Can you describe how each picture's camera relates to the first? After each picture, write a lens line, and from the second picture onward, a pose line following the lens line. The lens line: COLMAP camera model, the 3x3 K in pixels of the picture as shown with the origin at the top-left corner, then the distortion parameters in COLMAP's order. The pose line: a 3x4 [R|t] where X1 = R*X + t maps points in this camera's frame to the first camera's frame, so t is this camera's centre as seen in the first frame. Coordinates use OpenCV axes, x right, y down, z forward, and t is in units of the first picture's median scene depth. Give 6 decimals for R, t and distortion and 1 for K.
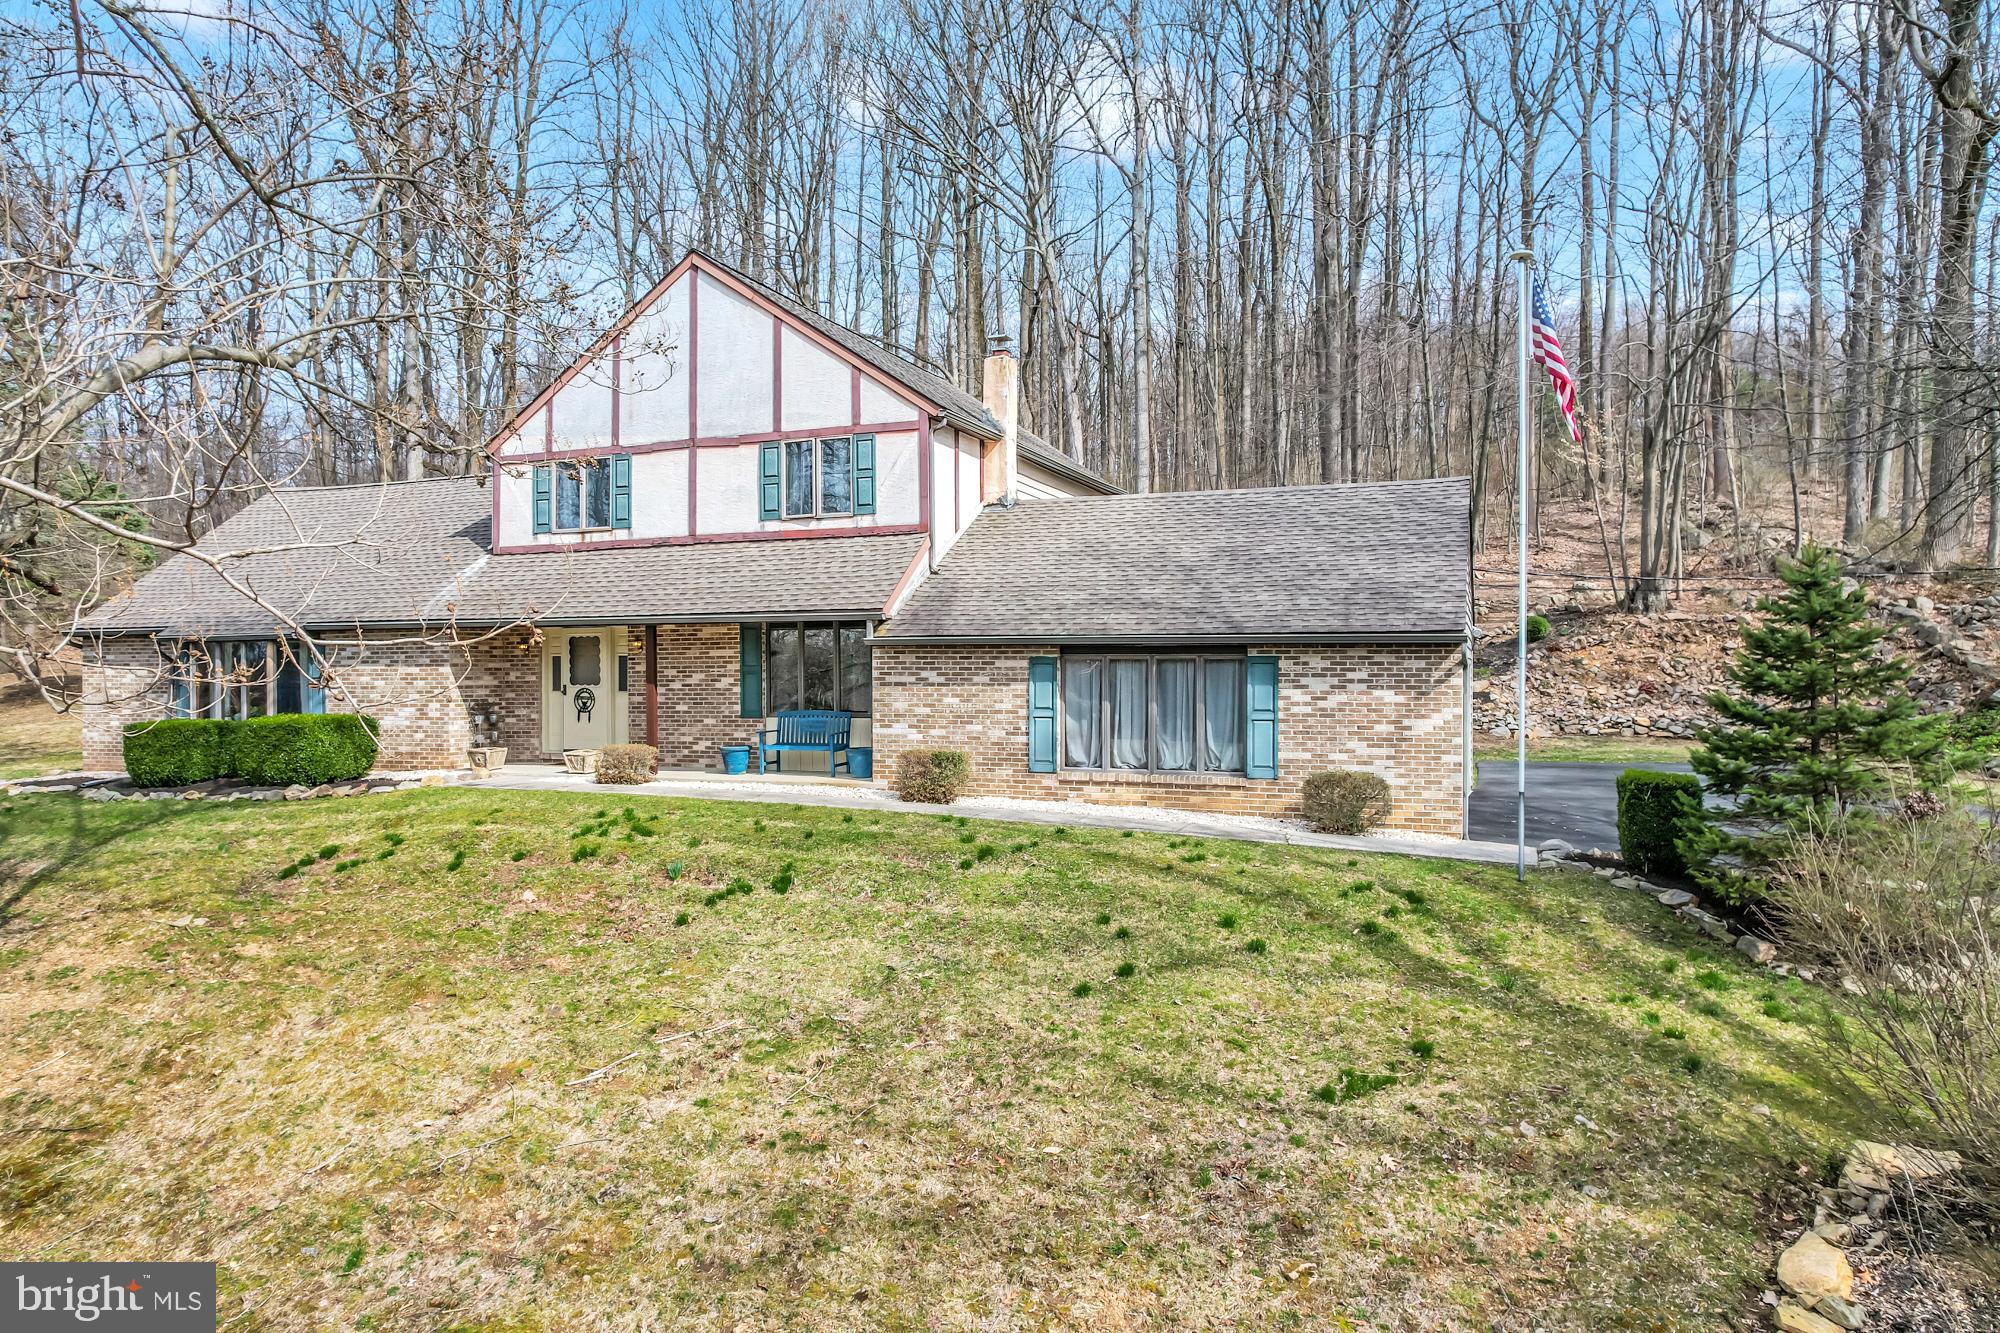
lens RADIAL K [[1273.7, 0, 1017.4], [0, 1273.7, 645.1], [0, 0, 1]] dist [-0.068829, 0.055331]
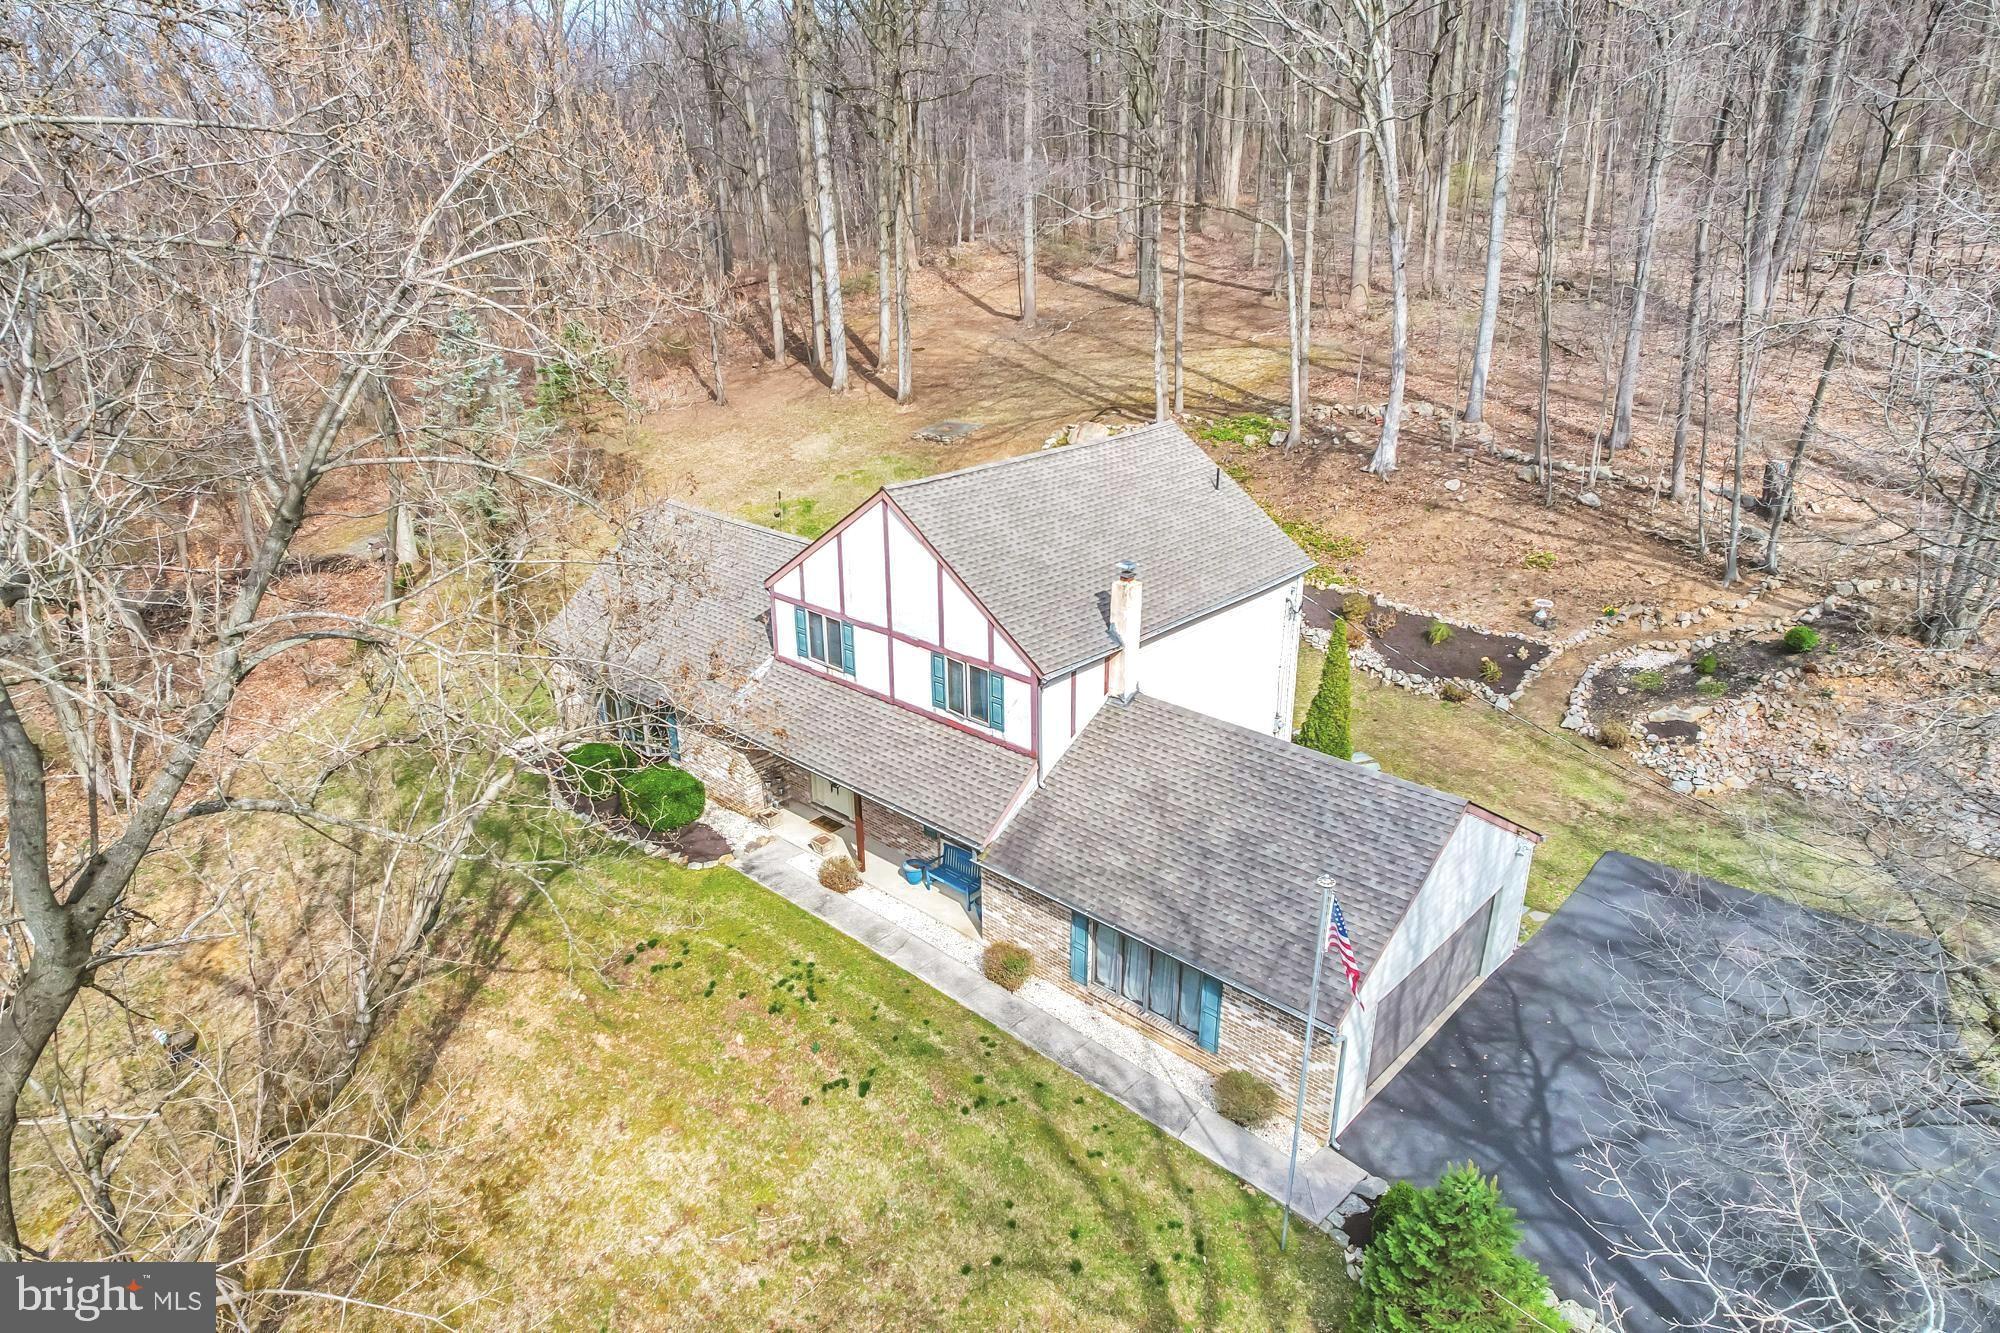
lens RADIAL K [[1273.7, 0, 1017.4], [0, 1273.7, 645.1], [0, 0, 1]] dist [-0.068829, 0.055331]
pose [[0.927658, 0.131557, -0.349489, 0.331736], [0.003299, 0.932965, 0.359951, -0.627709], [0.373416, -0.335064, 0.865039, -0.095670]]
